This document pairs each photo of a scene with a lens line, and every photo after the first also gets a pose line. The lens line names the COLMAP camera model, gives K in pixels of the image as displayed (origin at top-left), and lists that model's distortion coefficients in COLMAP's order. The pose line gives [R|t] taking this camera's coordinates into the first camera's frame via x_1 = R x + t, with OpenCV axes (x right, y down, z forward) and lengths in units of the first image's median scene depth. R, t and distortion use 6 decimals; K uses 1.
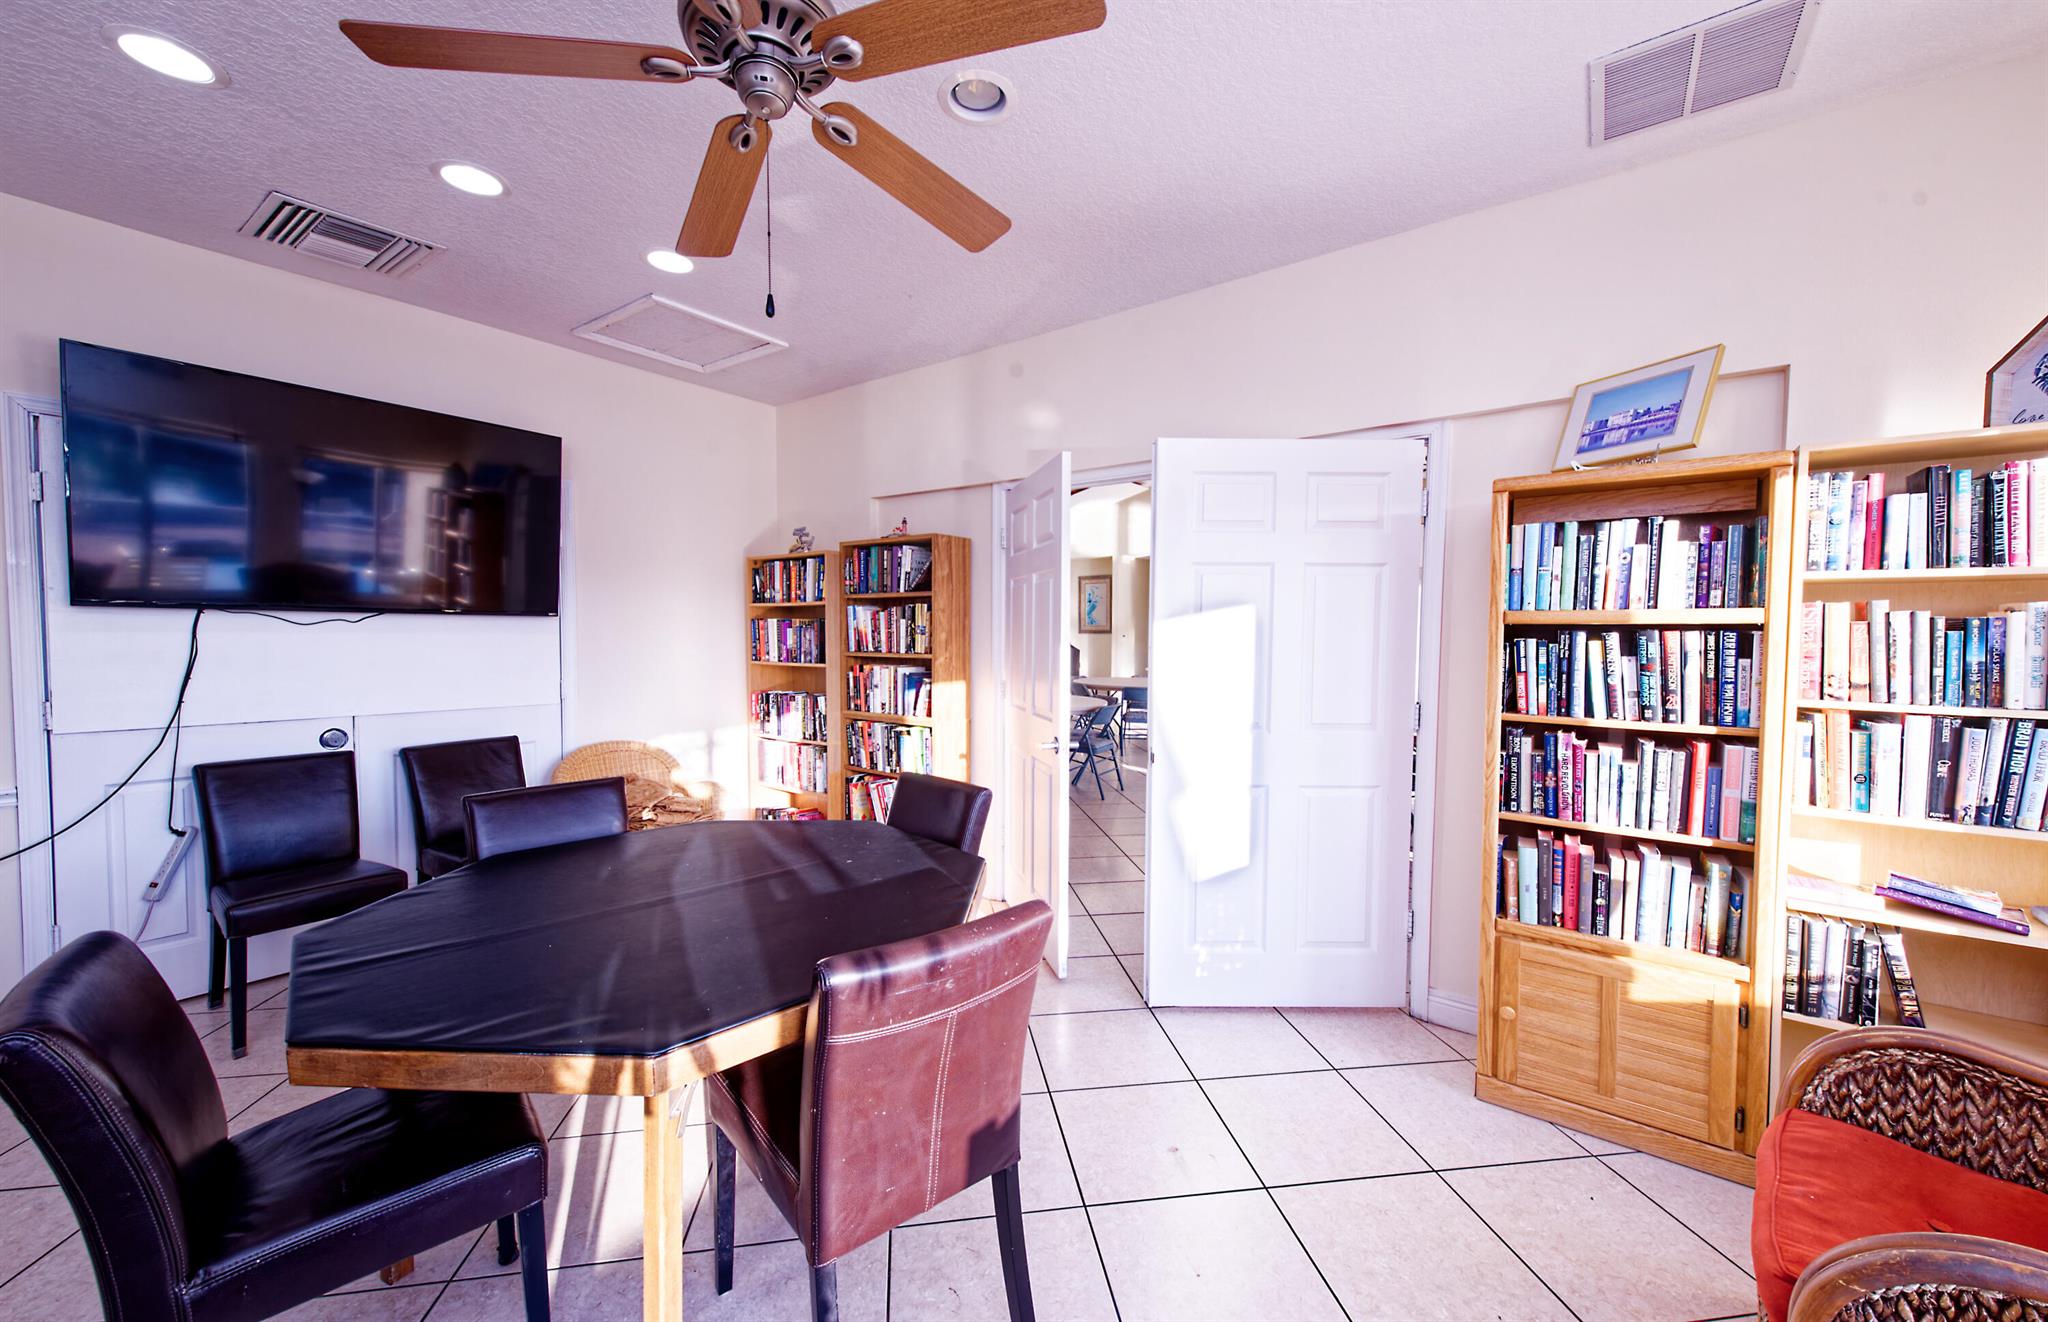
lens RADIAL K [[766.8, 0, 1022.5], [0, 766.8, 662.9], [0, 0, 1]] dist [-0.000839, -0.000106]
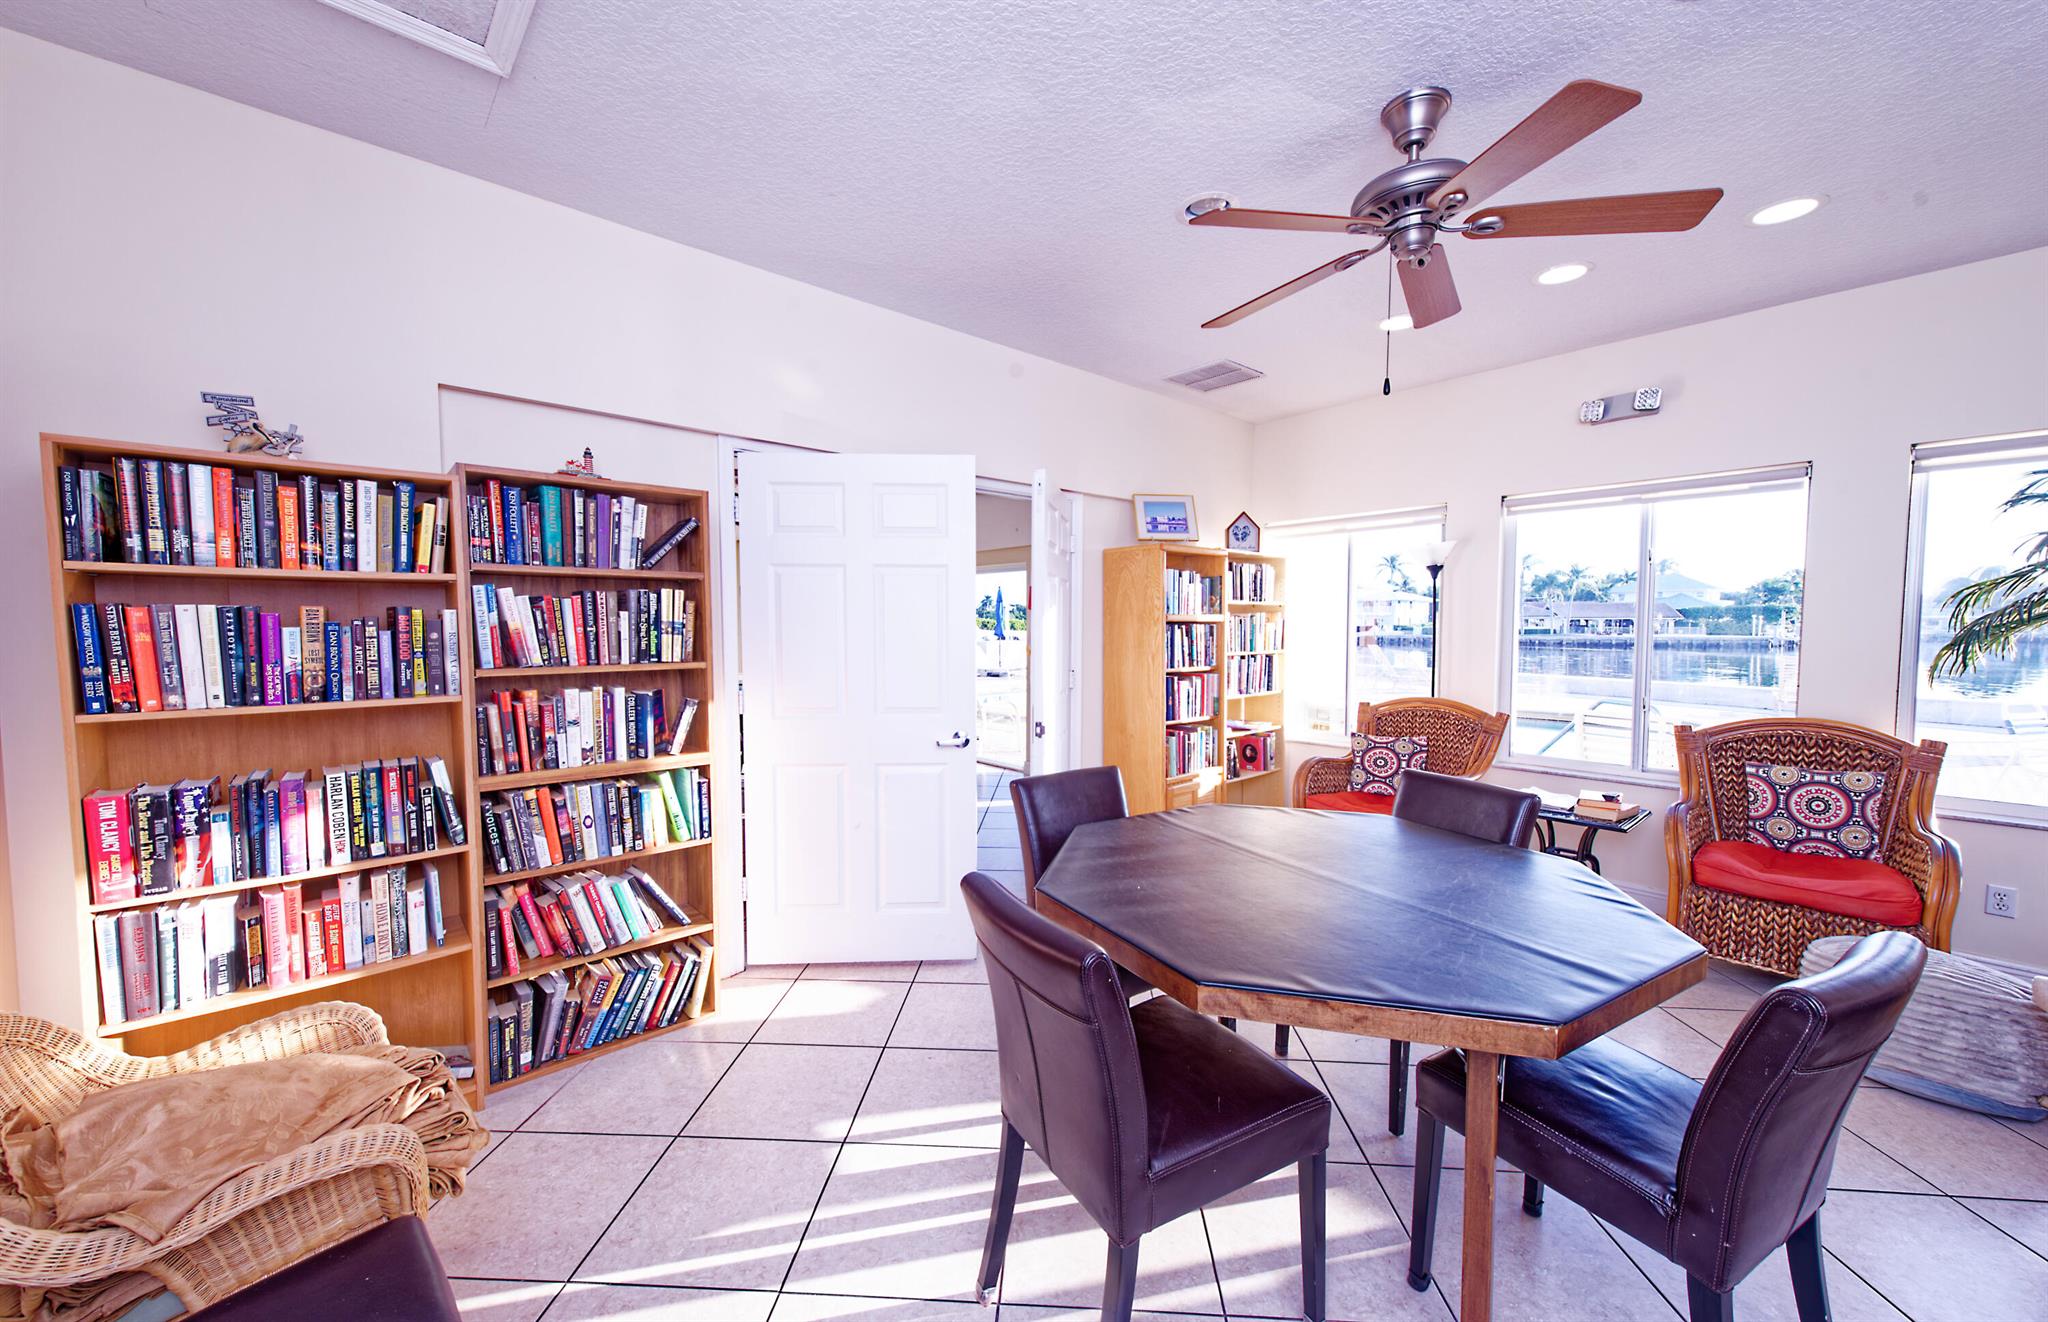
lens RADIAL K [[766.8, 0, 1022.5], [0, 766.8, 662.9], [0, 0, 1]] dist [-0.000839, -0.000106]
pose [[0.194017, -0.050527, 0.979696, -0.721459], [0.049836, 0.997891, 0.041596, -0.024251], [-0.979732, 0.040754, 0.196125, 0.551222]]
